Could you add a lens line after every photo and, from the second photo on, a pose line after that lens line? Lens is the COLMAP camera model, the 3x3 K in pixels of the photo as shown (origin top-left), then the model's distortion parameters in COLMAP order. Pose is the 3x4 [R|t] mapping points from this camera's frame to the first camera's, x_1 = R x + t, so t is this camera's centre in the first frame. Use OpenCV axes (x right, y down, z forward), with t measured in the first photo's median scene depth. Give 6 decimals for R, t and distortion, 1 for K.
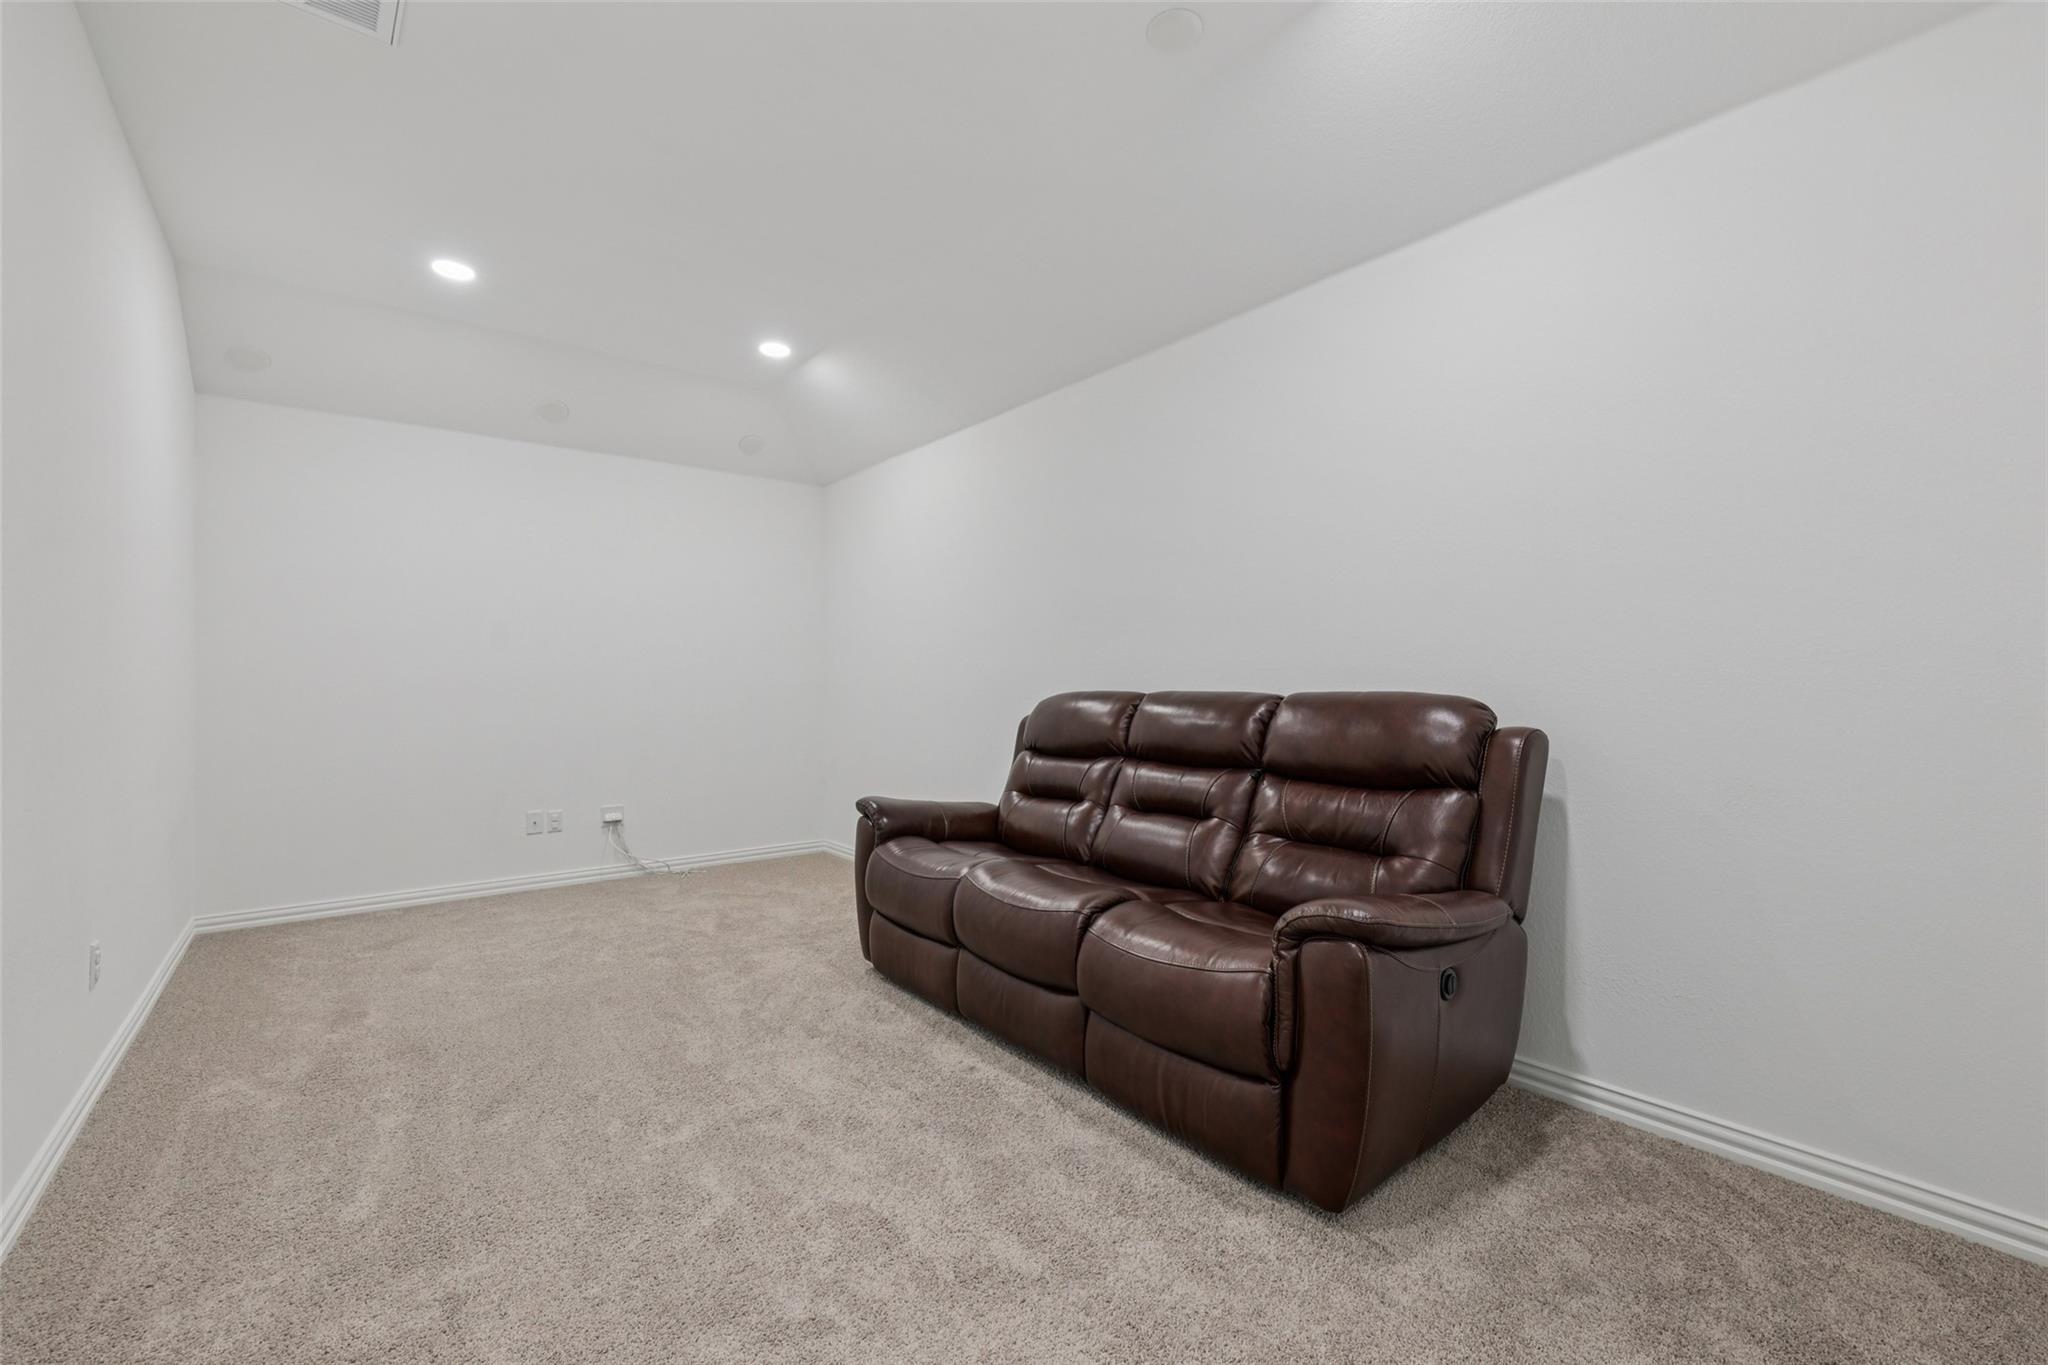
lens RADIAL K [[872.8, 0, 1028.7], [0, 872.8, 685.3], [0, 0, 1]] dist [-0.001055, 0.000028]
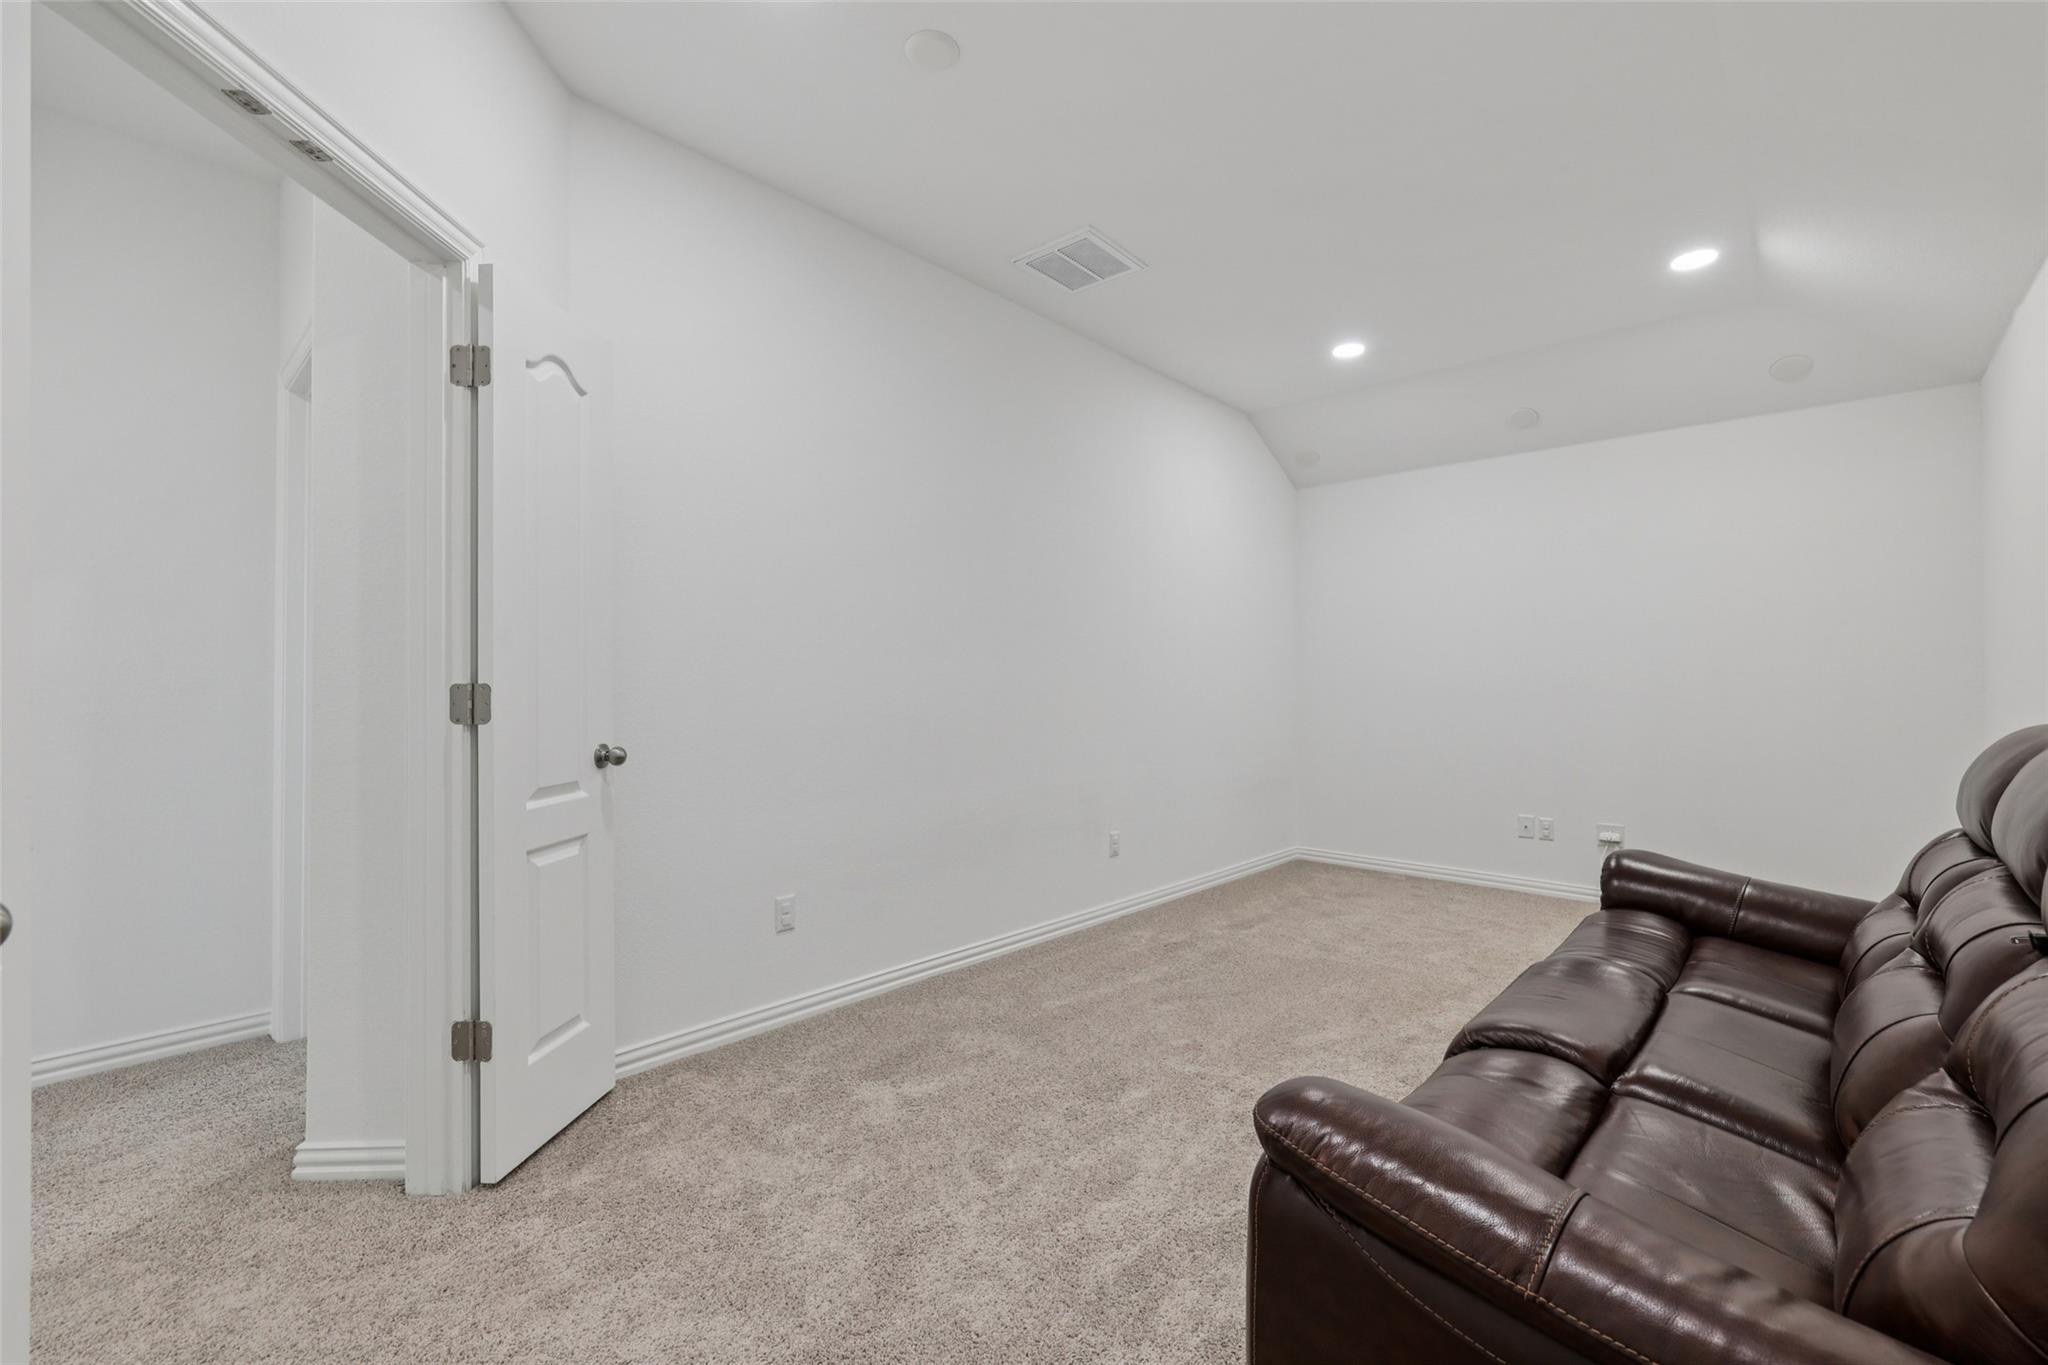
lens RADIAL K [[872.8, 0, 1030.9], [0, 872.8, 680.4], [0, 0, 1]] dist [-0.001055, 0.000028]
pose [[0.154076, -0.001889, -0.988057, 0.360069], [-0.007395, 0.999968, -0.003065, -0.005572], [0.988031, 0.007778, 0.154057, 0.283894]]
